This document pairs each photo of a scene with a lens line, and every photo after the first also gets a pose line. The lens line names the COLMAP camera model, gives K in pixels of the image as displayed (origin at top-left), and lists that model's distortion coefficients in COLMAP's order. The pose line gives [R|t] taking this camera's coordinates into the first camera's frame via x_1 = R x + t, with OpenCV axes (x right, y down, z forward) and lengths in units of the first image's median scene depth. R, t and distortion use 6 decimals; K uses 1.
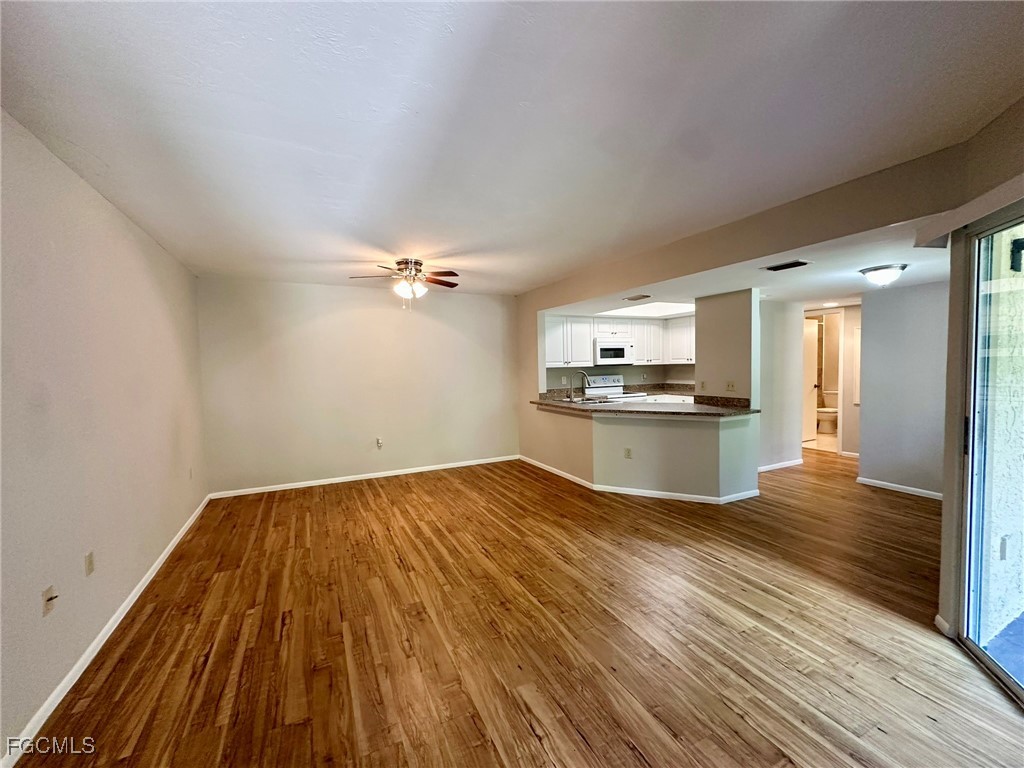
lens RADIAL K [[422.1, 0, 512.0], [0, 422.1, 384.0], [0, 0, 1]] dist [-0.003620, 0.000958]
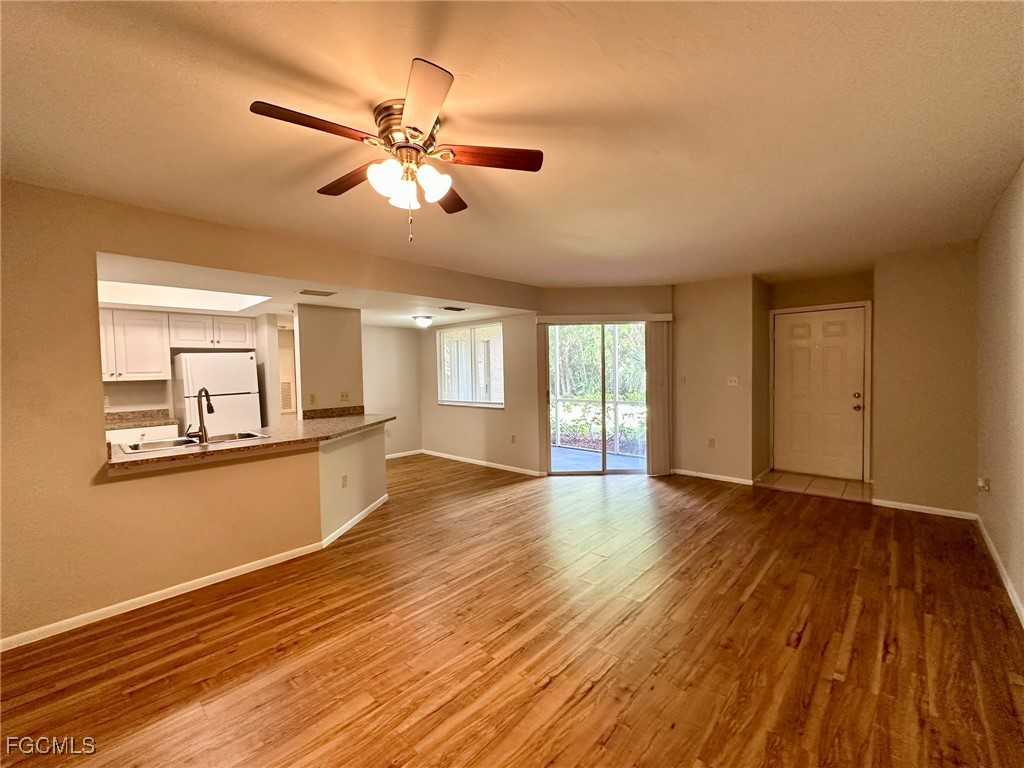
lens RADIAL K [[422.1, 0, 512.0], [0, 422.1, 384.0], [0, 0, 1]] dist [-0.003620, 0.000958]
pose [[-0.355246, -0.002735, 0.934769, -0.641511], [0.072791, 0.996878, 0.030580, -0.028497], [-0.931935, 0.078906, -0.353938, 1.017701]]
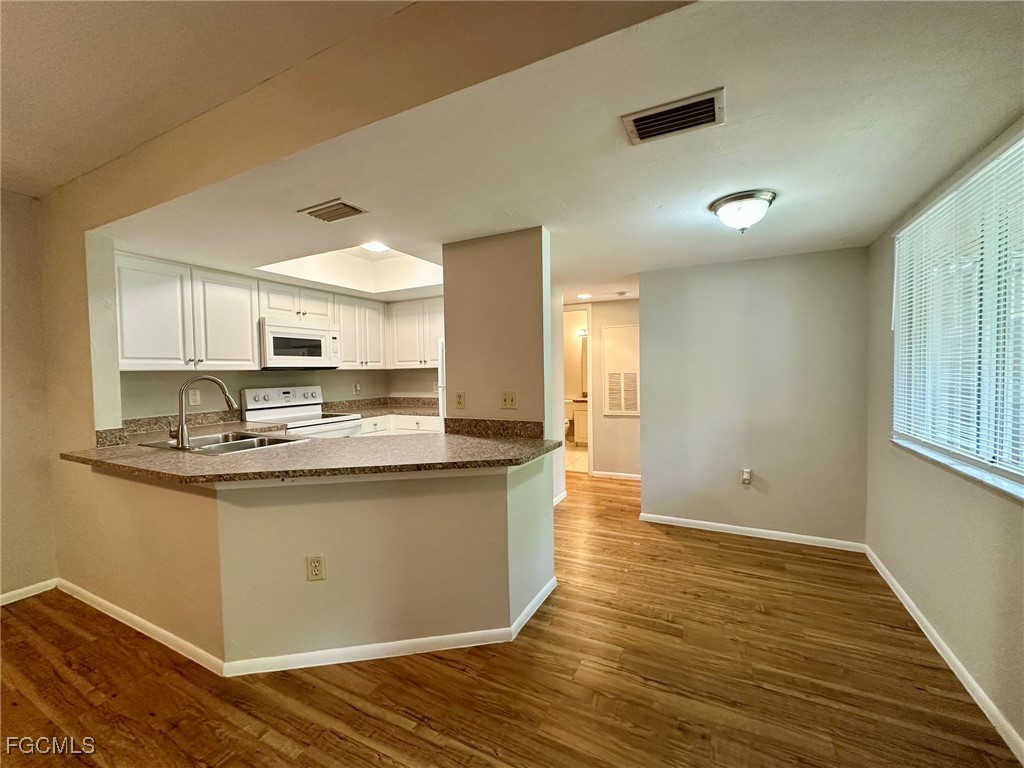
lens RADIAL K [[422.1, 0, 512.0], [0, 422.1, 384.0], [0, 0, 1]] dist [-0.003620, 0.000958]
pose [[0.799373, -0.010473, 0.600744, 0.190890], [0.028882, 0.999362, -0.021009, -0.005097], [-0.600140, 0.034145, 0.799166, 0.567180]]
